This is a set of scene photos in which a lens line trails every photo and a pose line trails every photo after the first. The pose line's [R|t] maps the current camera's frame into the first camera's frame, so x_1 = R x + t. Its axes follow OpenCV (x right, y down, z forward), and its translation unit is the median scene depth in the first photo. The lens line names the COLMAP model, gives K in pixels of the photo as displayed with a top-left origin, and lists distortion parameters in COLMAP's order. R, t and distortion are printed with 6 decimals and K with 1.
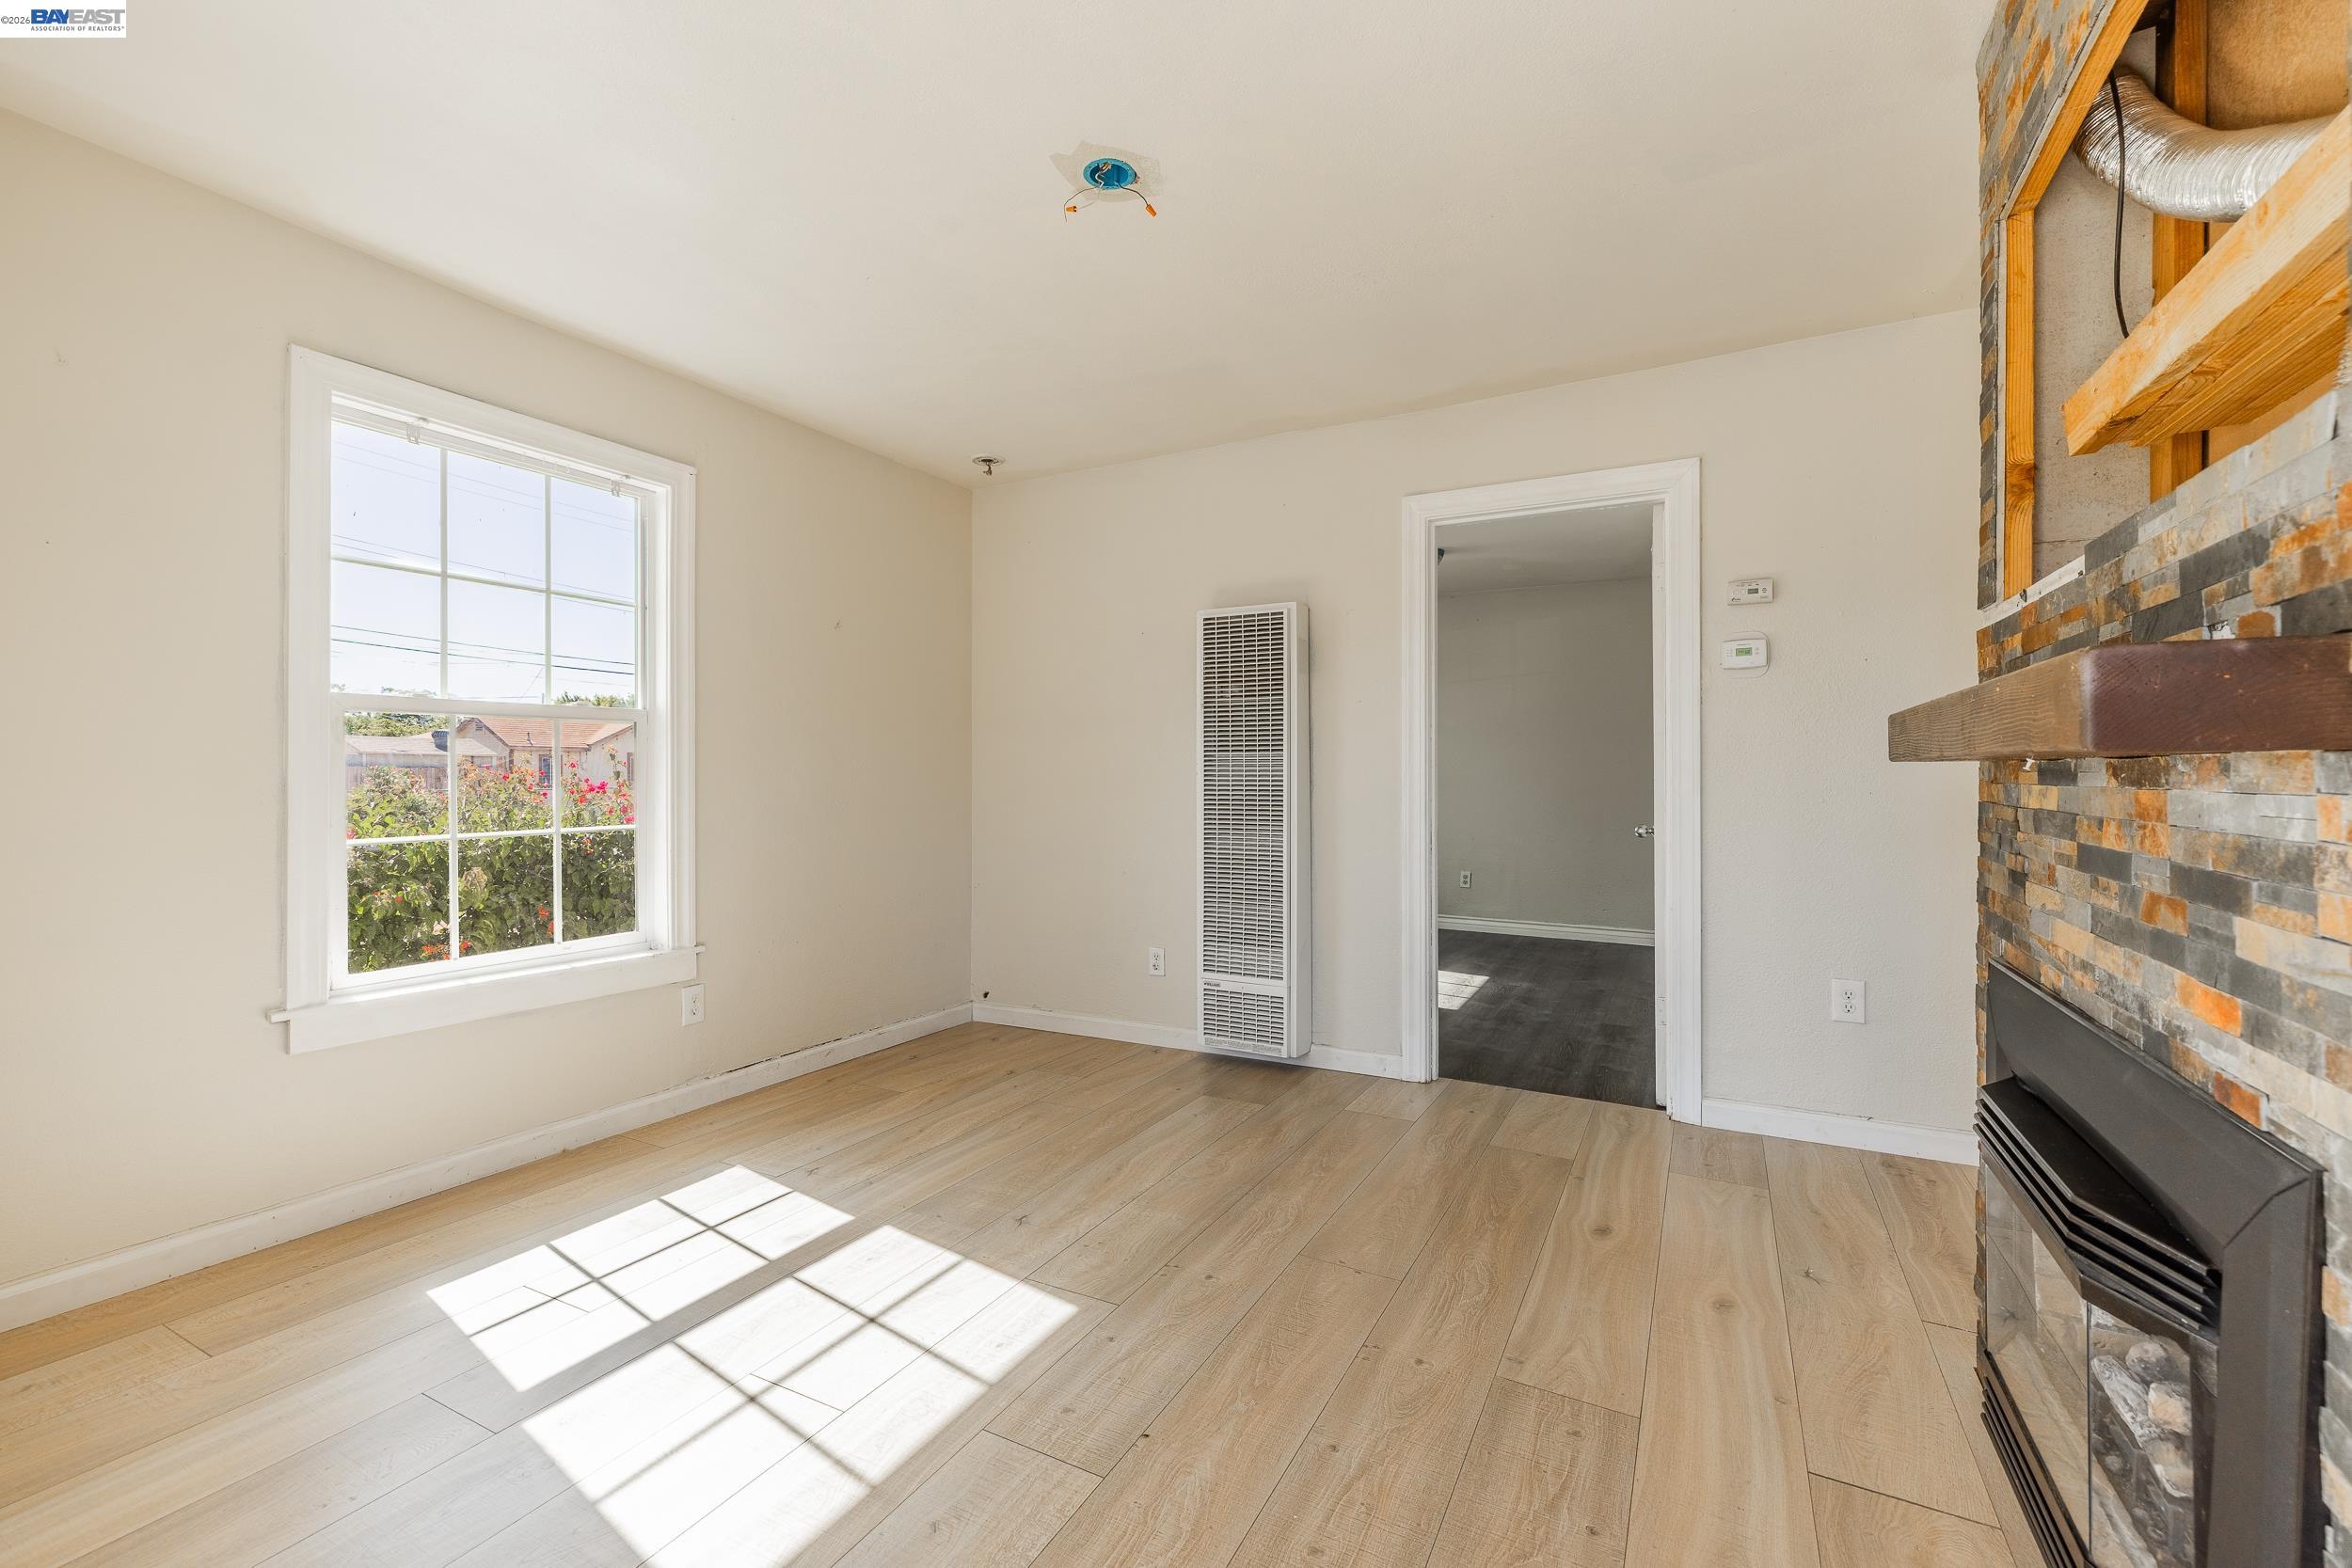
lens RADIAL K [[1008.6, 0, 1176.0], [0, 1008.6, 784.0], [0, 0, 1]] dist [0.000085, 0.000005]
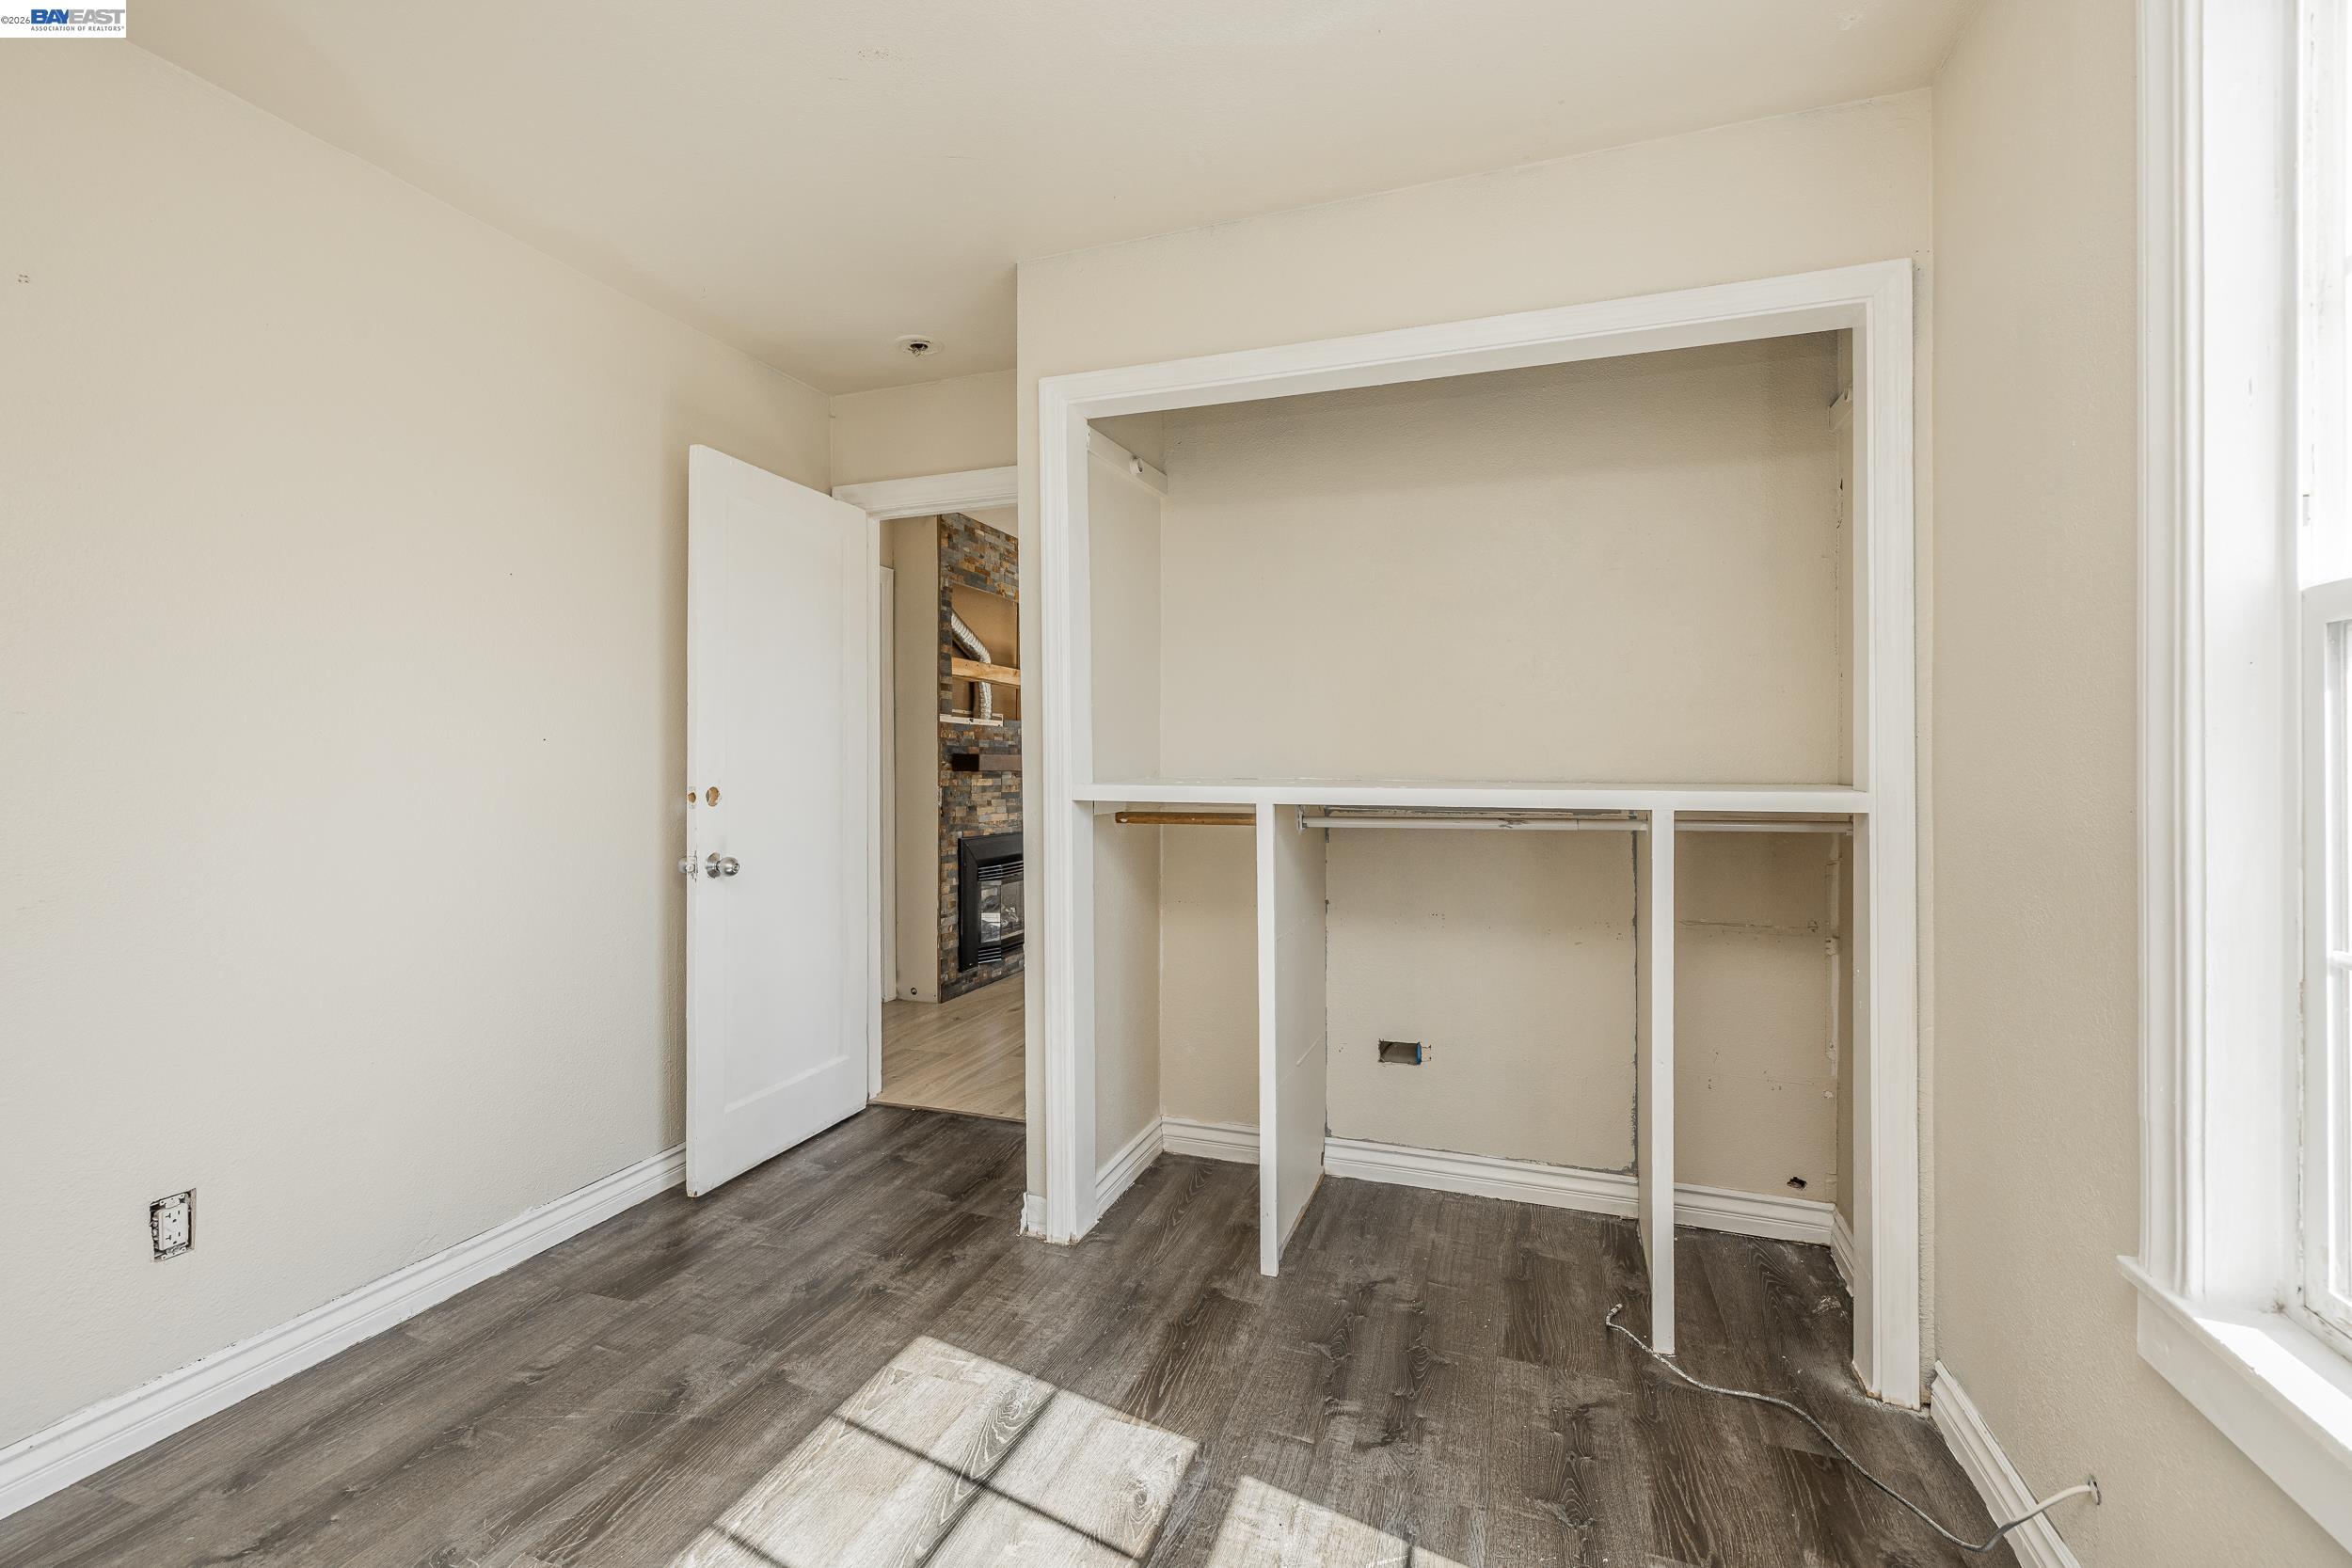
lens RADIAL K [[1008.6, 0, 1176.0], [0, 1008.6, 784.0], [0, 0, 1]] dist [0.000085, 0.000005]
pose [[-0.988362, 0.001908, -0.152108, 0.171732], [-0.002668, 0.999550, 0.029878, -0.021043], [0.152097, 0.029936, -0.987912, 1.087814]]
